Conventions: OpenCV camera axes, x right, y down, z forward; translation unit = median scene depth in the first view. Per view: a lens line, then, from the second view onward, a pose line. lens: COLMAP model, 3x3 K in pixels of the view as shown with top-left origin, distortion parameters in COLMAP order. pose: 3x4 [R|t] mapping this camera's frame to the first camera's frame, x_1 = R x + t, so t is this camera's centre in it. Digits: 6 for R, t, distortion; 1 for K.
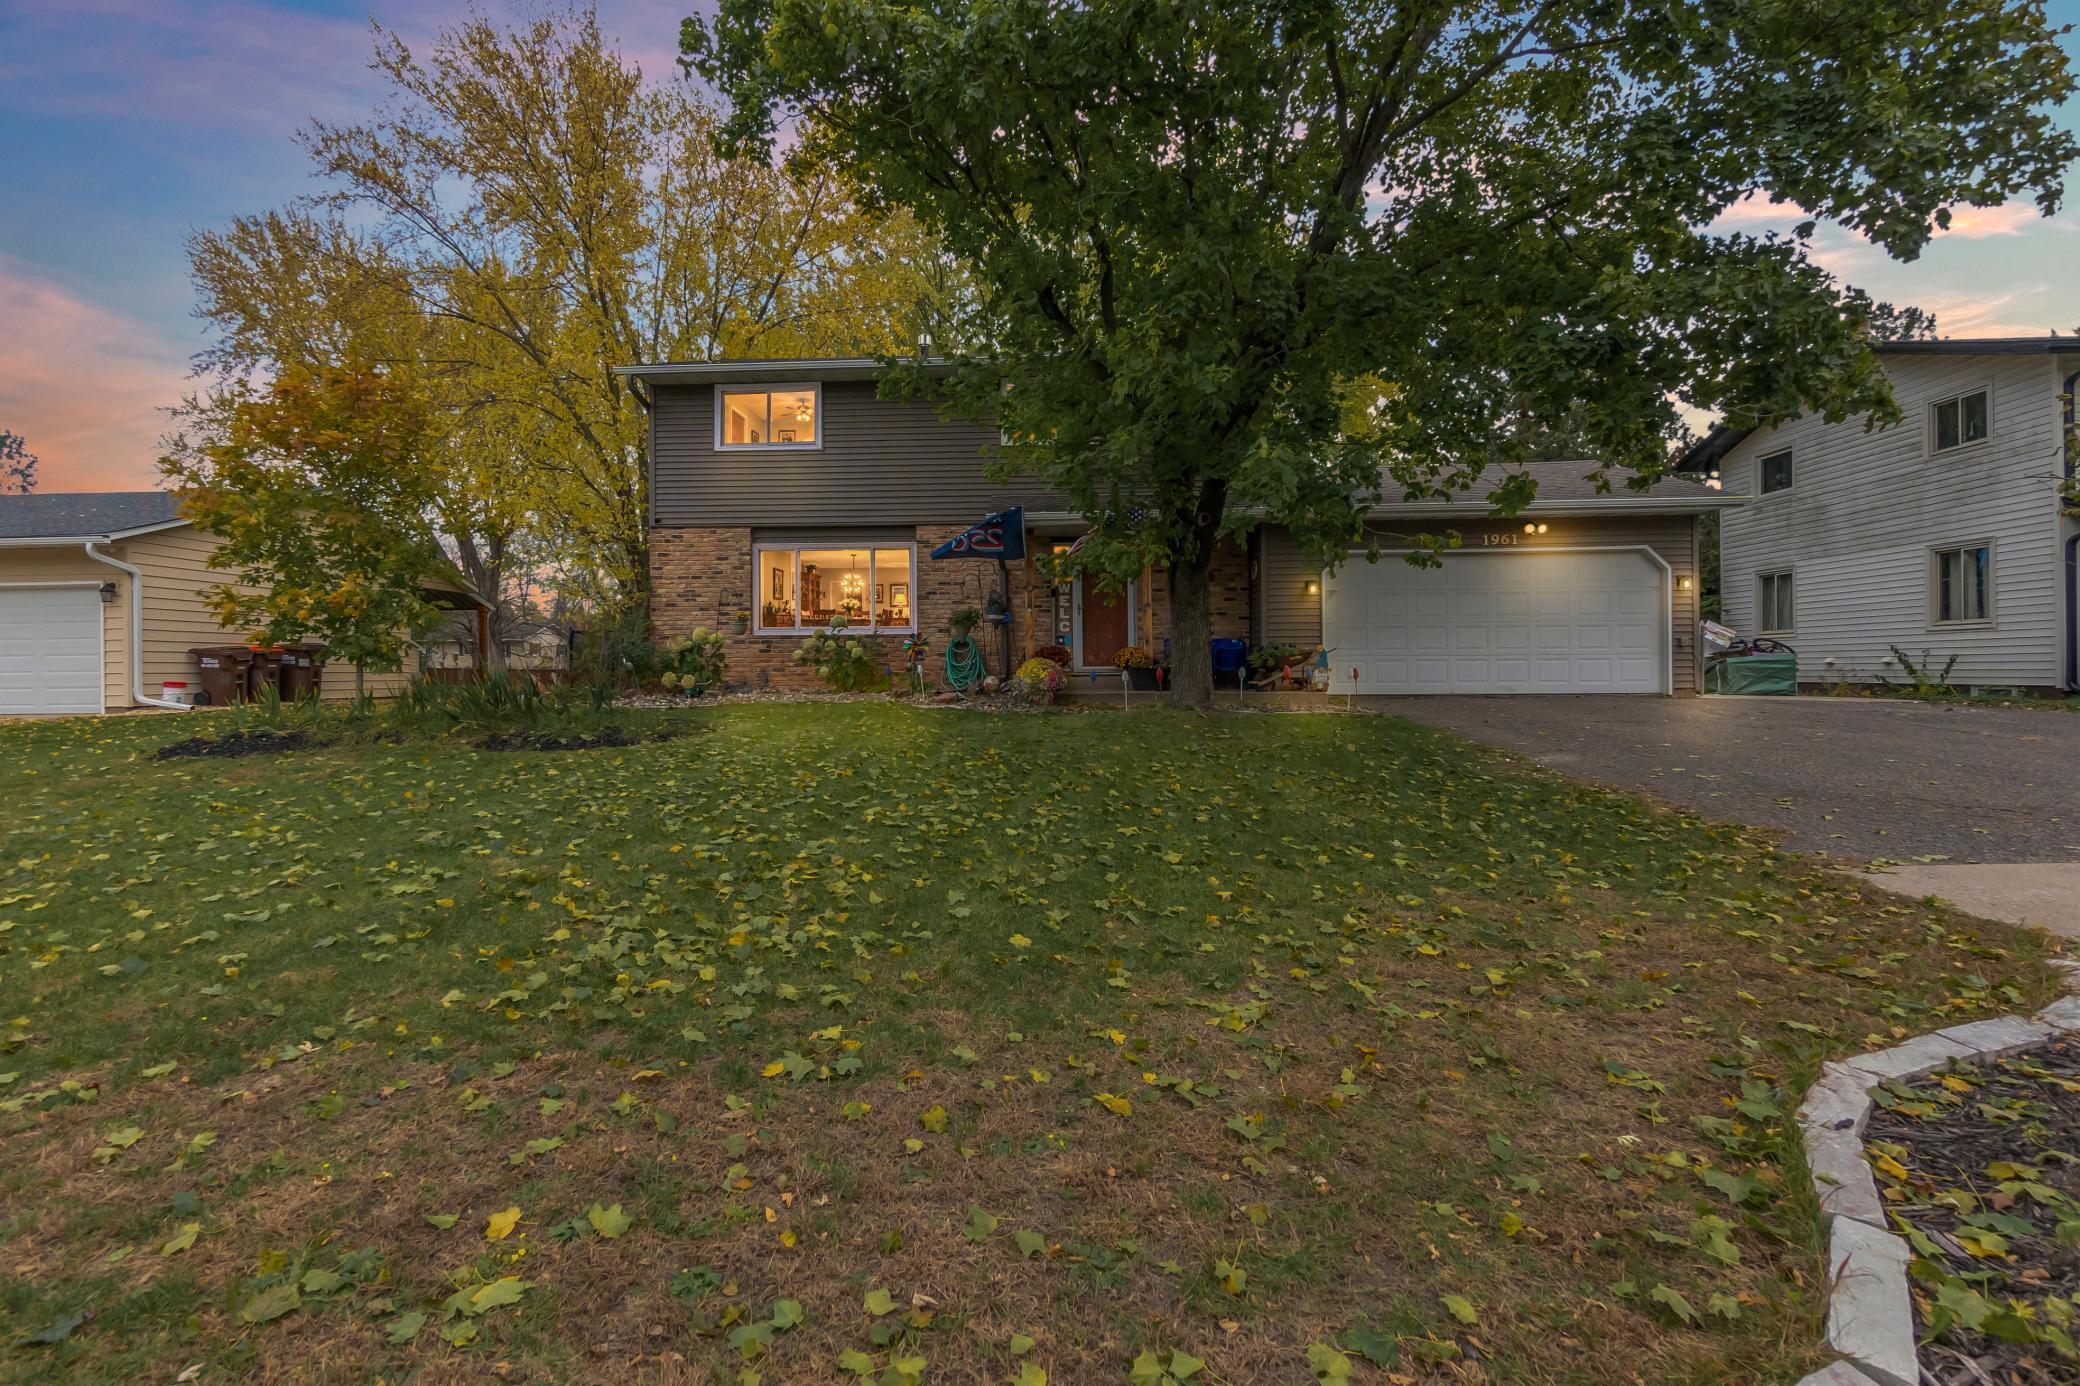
lens RADIAL K [[1061.9, 0, 1040.0], [0, 1061.9, 693.0], [0, 0, 1]] dist [-0.014969, 0.005915]
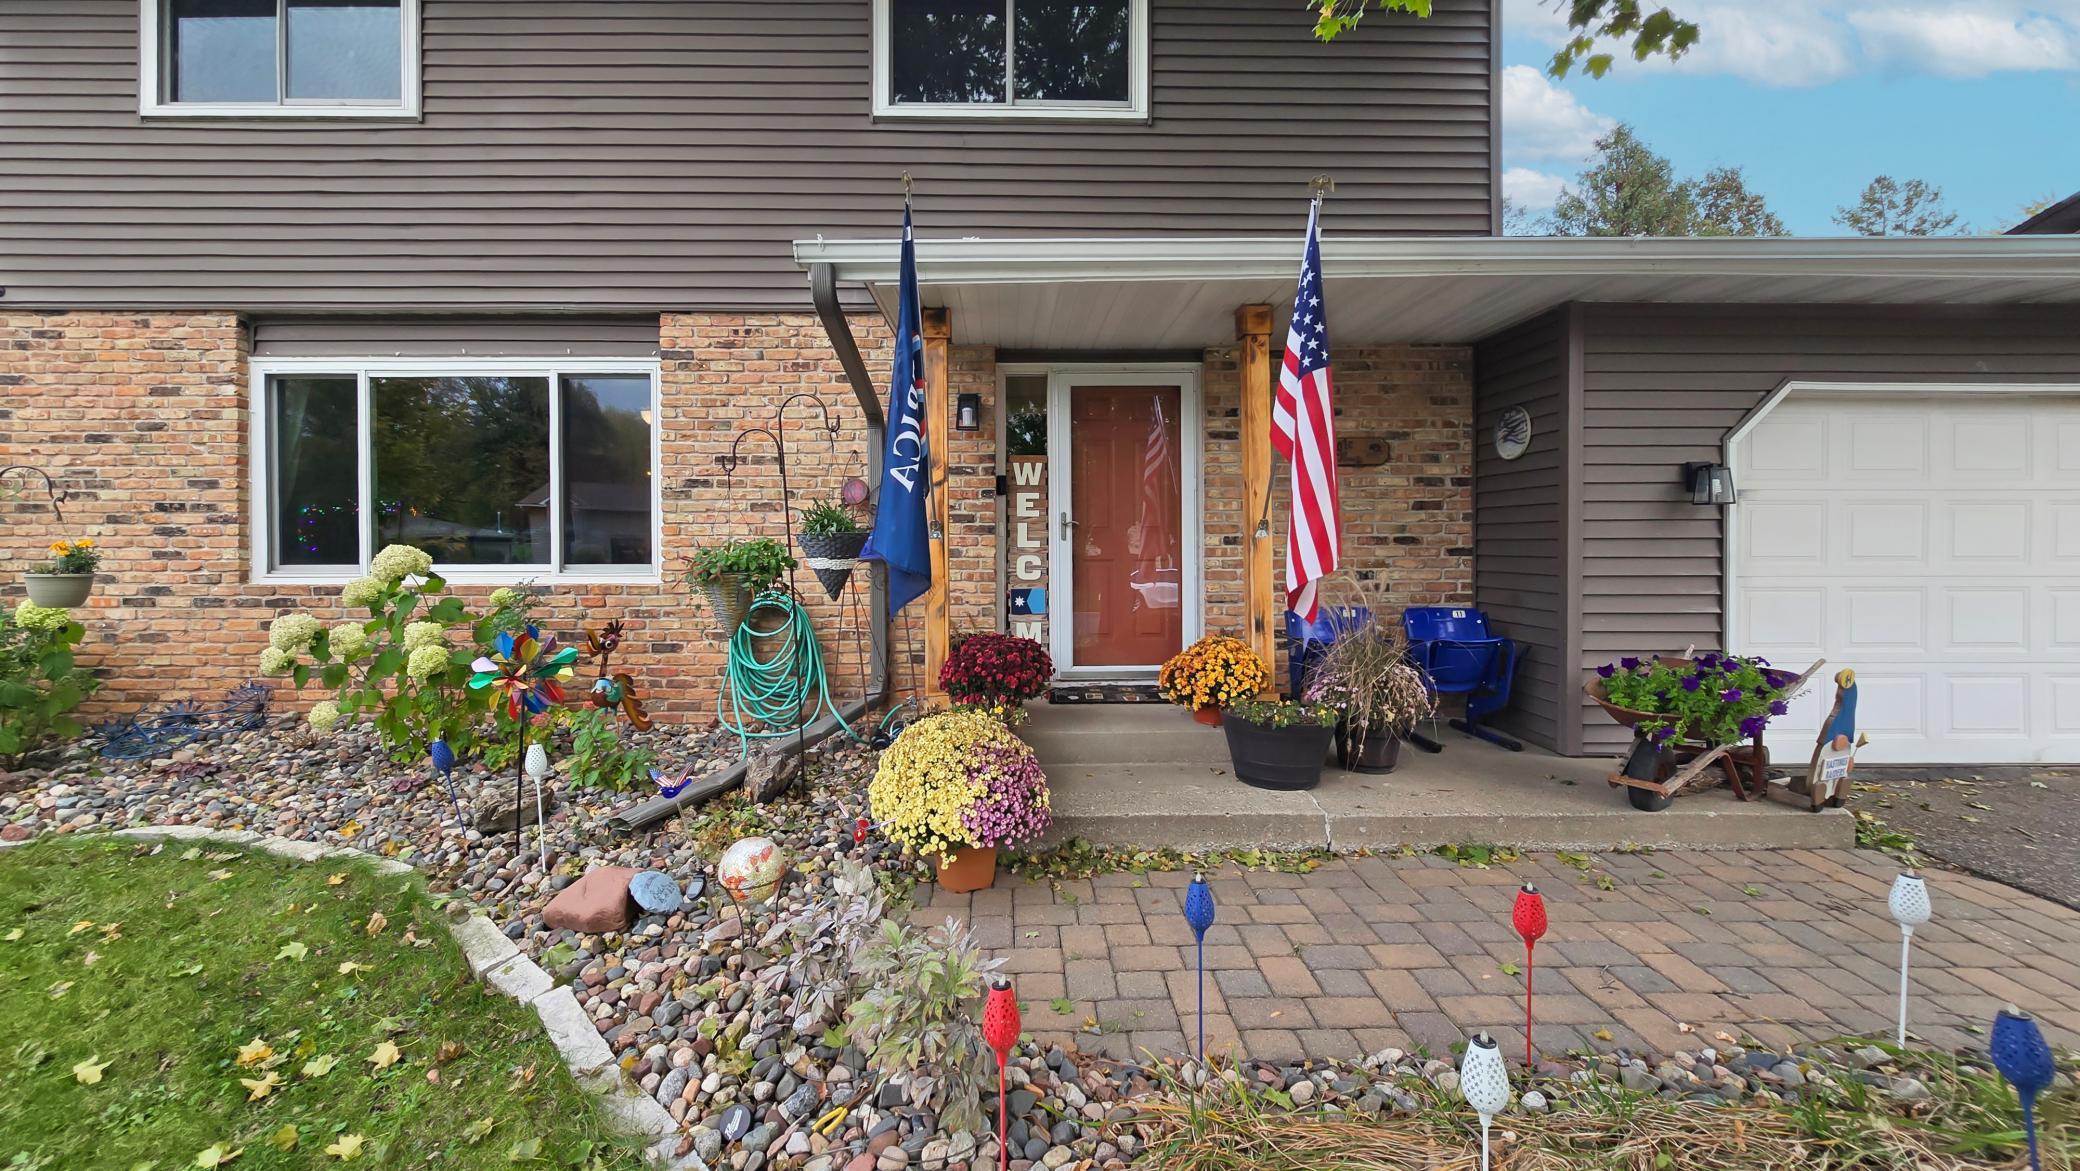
lens RADIAL K [[919.6, 0, 1033.3], [0, 919.6, 537.3], [0, 0, 1]] dist [-0.000738, 0.000031]
pose [[0.998507, 0.005075, 0.054386, 0.013654], [-0.004292, 0.999886, -0.014510, -0.174135], [-0.054453, 0.014255, 0.998415, 1.619810]]
